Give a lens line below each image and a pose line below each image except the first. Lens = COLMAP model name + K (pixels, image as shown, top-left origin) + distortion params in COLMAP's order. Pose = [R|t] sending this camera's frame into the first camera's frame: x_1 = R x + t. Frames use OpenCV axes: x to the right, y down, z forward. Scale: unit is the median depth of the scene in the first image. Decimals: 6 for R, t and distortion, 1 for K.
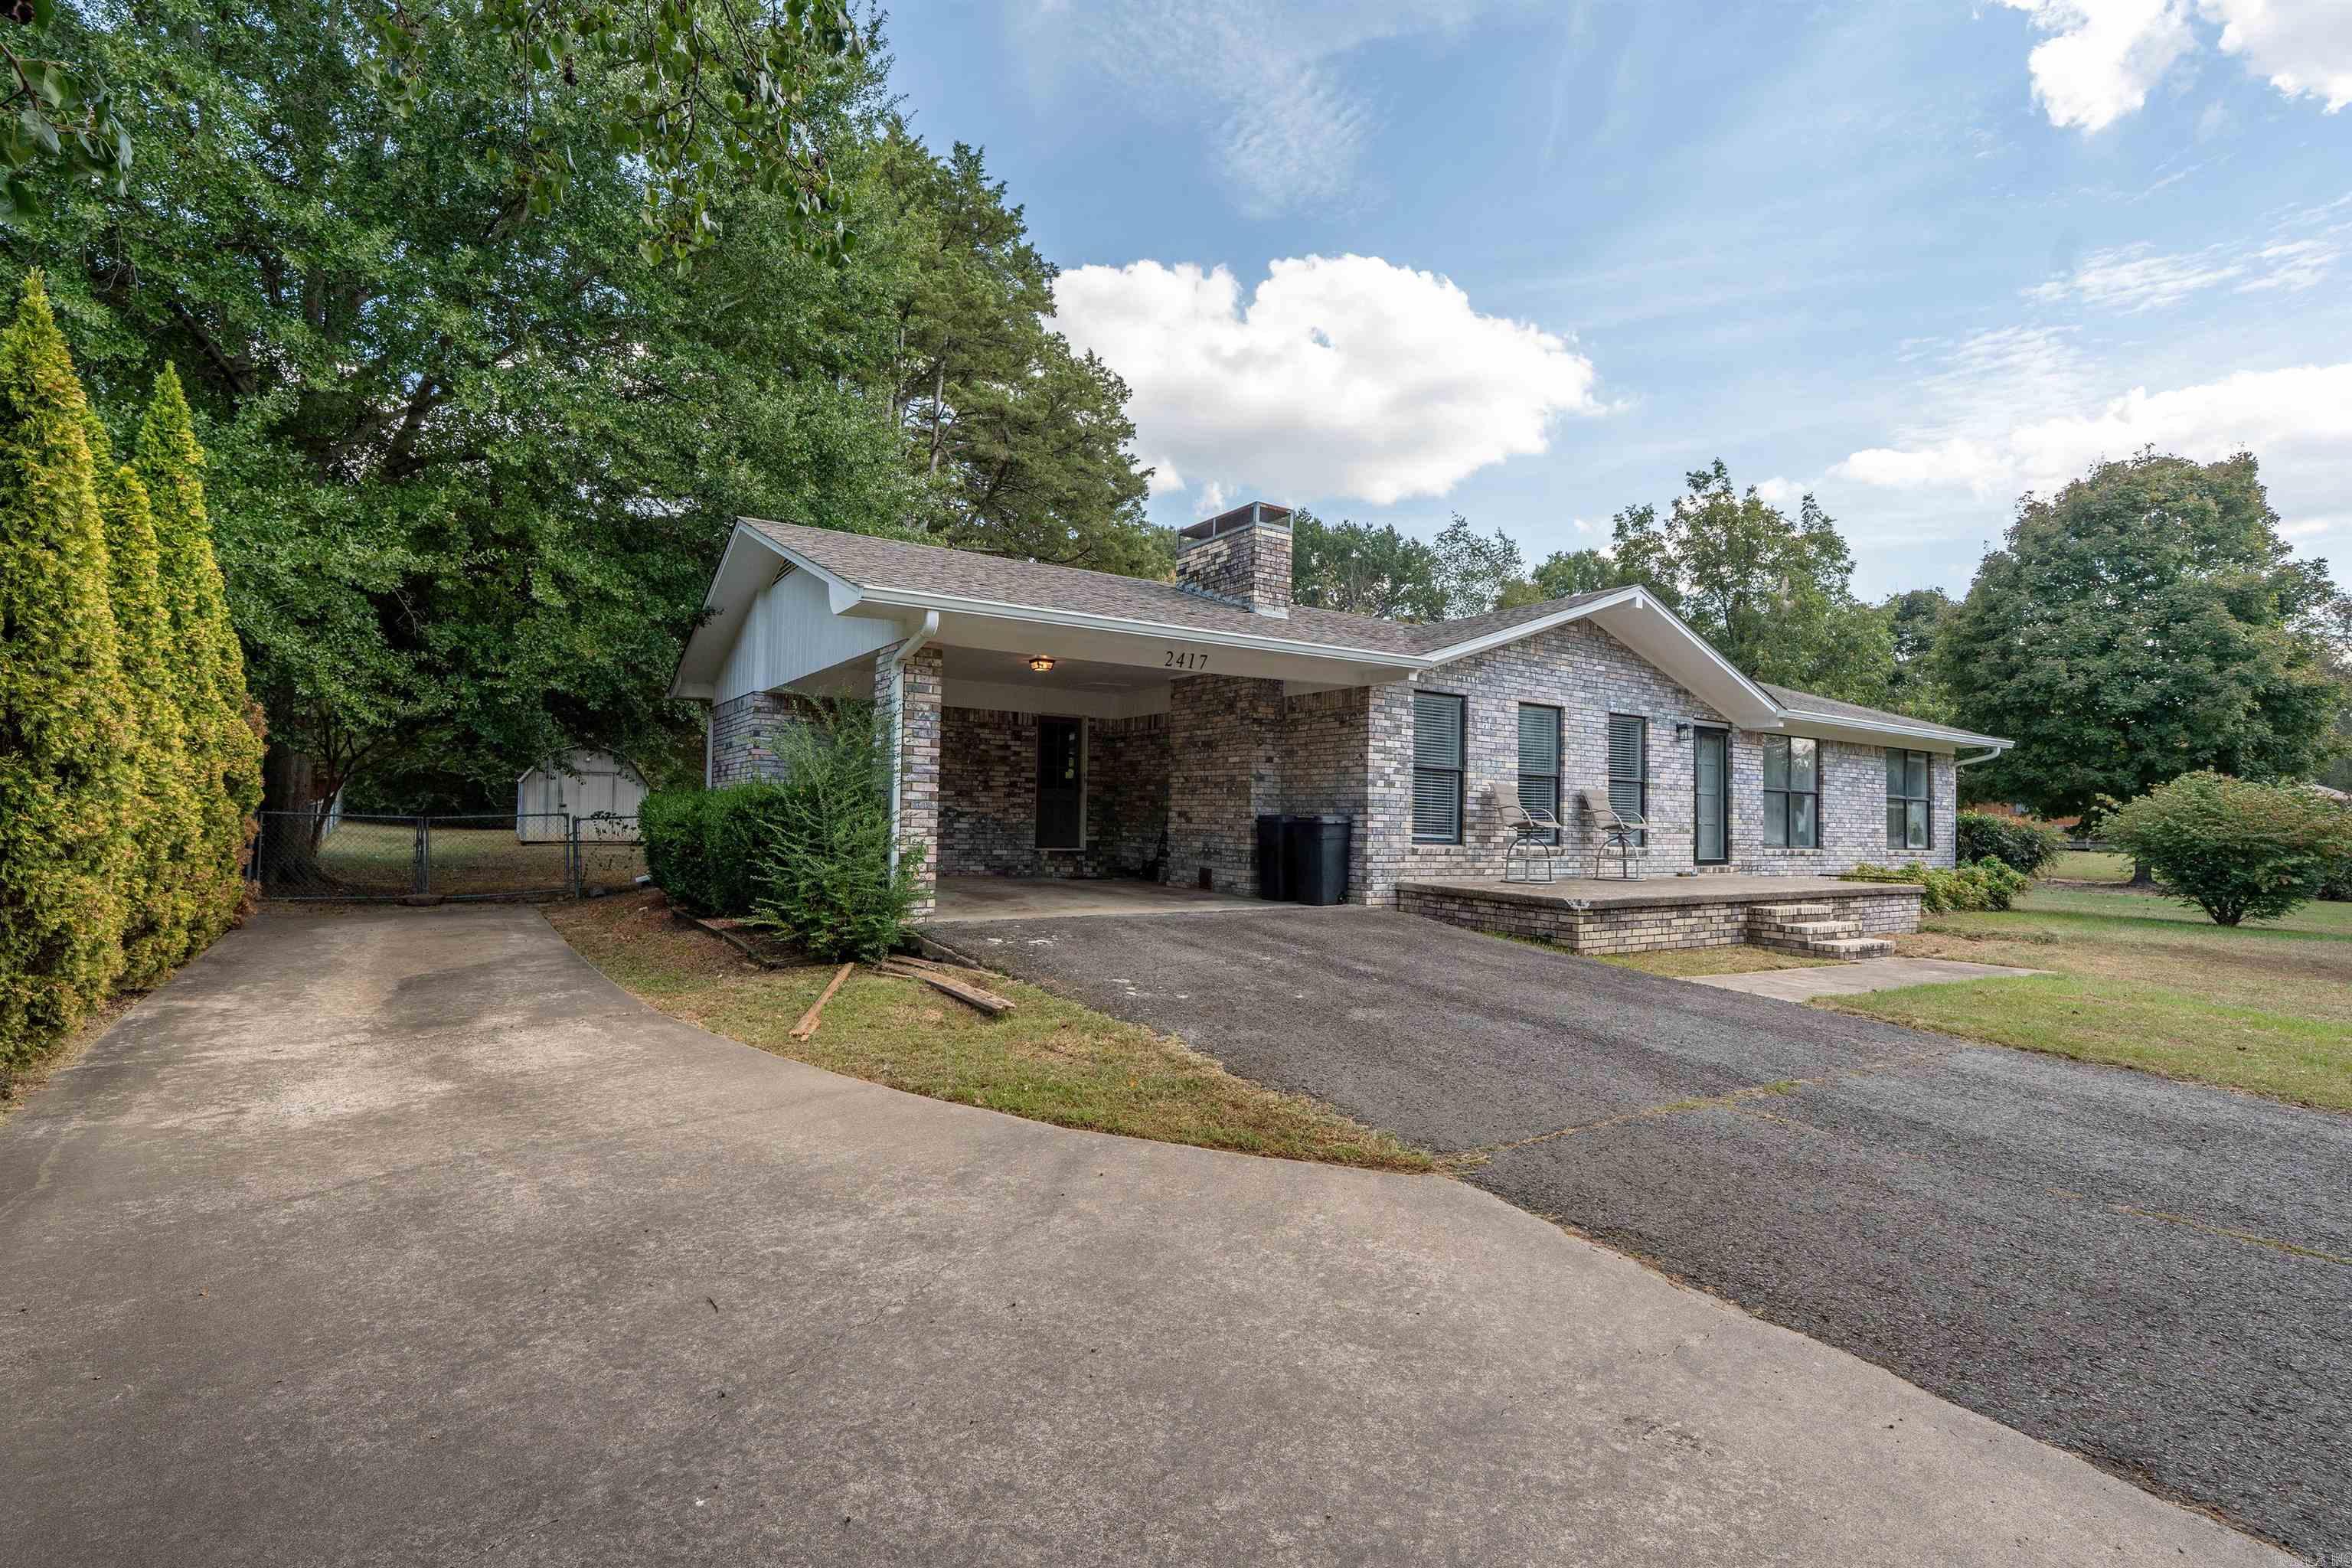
lens RADIAL K [[1049.7, 0, 1159.6], [0, 1049.7, 791.6], [0, 0, 1]] dist [-0.009260, 0.004096]
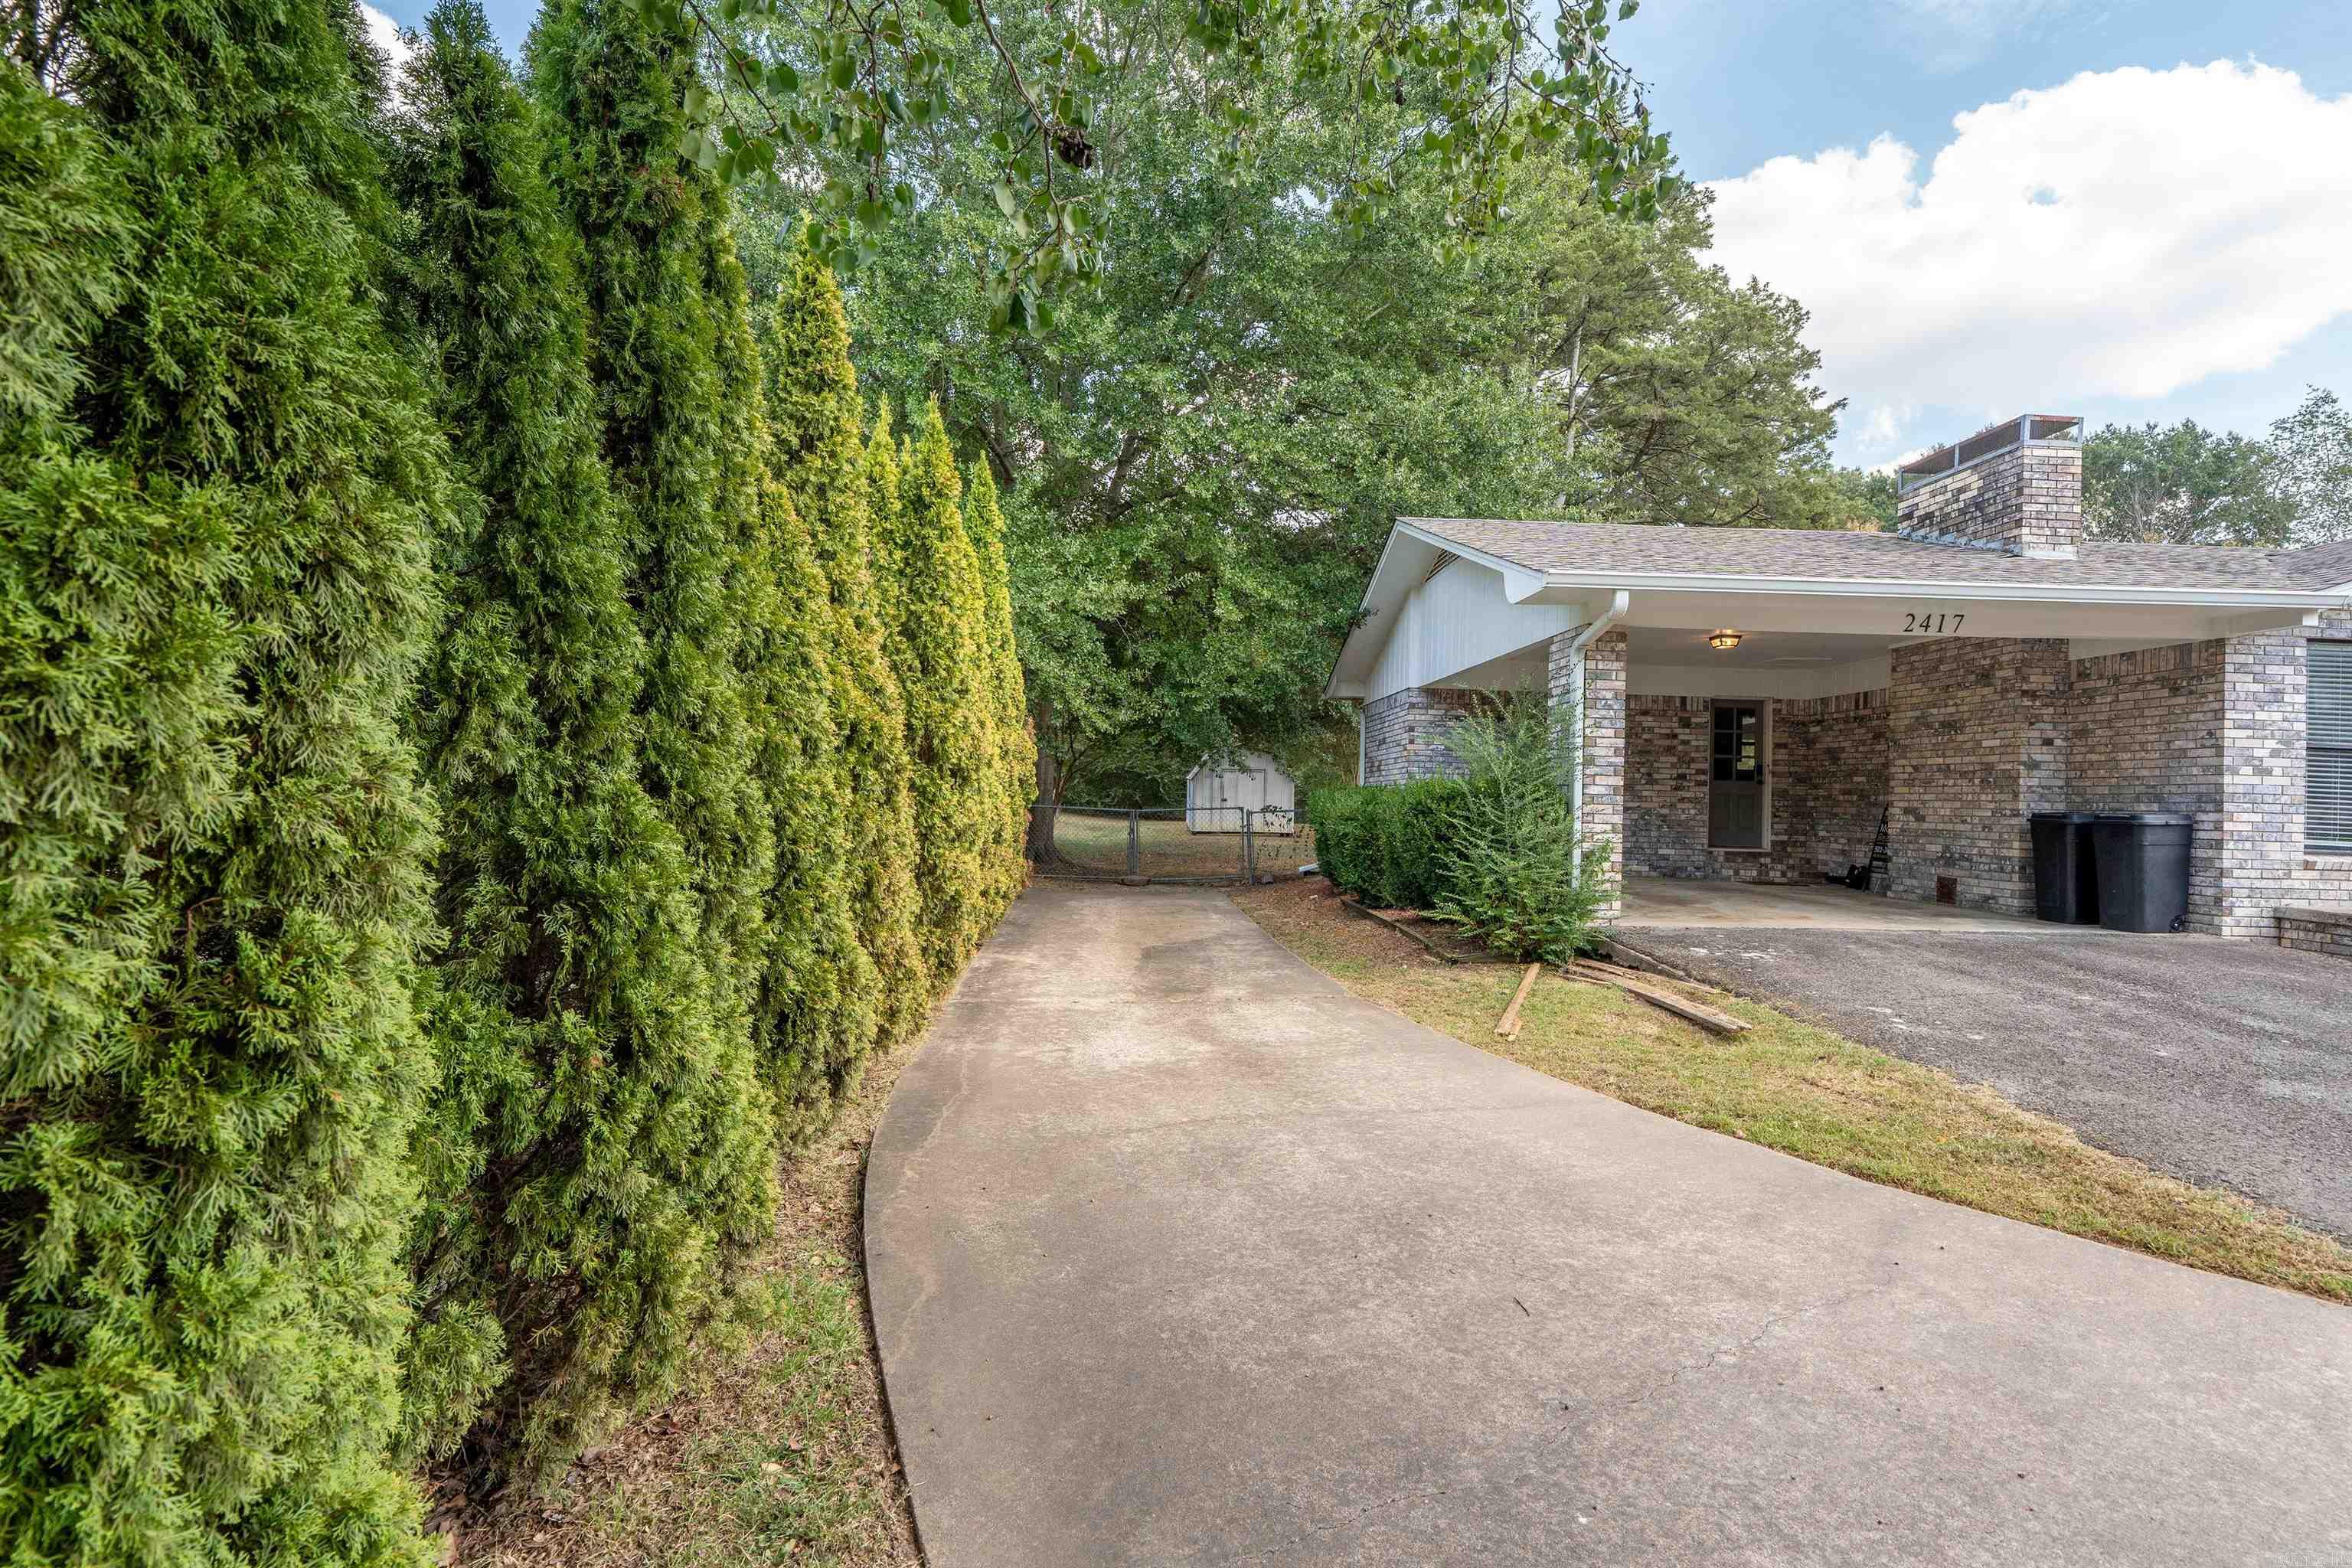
lens RADIAL K [[1049.7, 0, 1138.2], [0, 1049.7, 795.1], [0, 0, 1]] dist [-0.009260, 0.004096]
pose [[0.868625, -0.001367, -0.495469, -0.111463], [0.006186, 0.999948, 0.008087, -0.001408], [0.495432, -0.010090, 0.868588, -0.014905]]
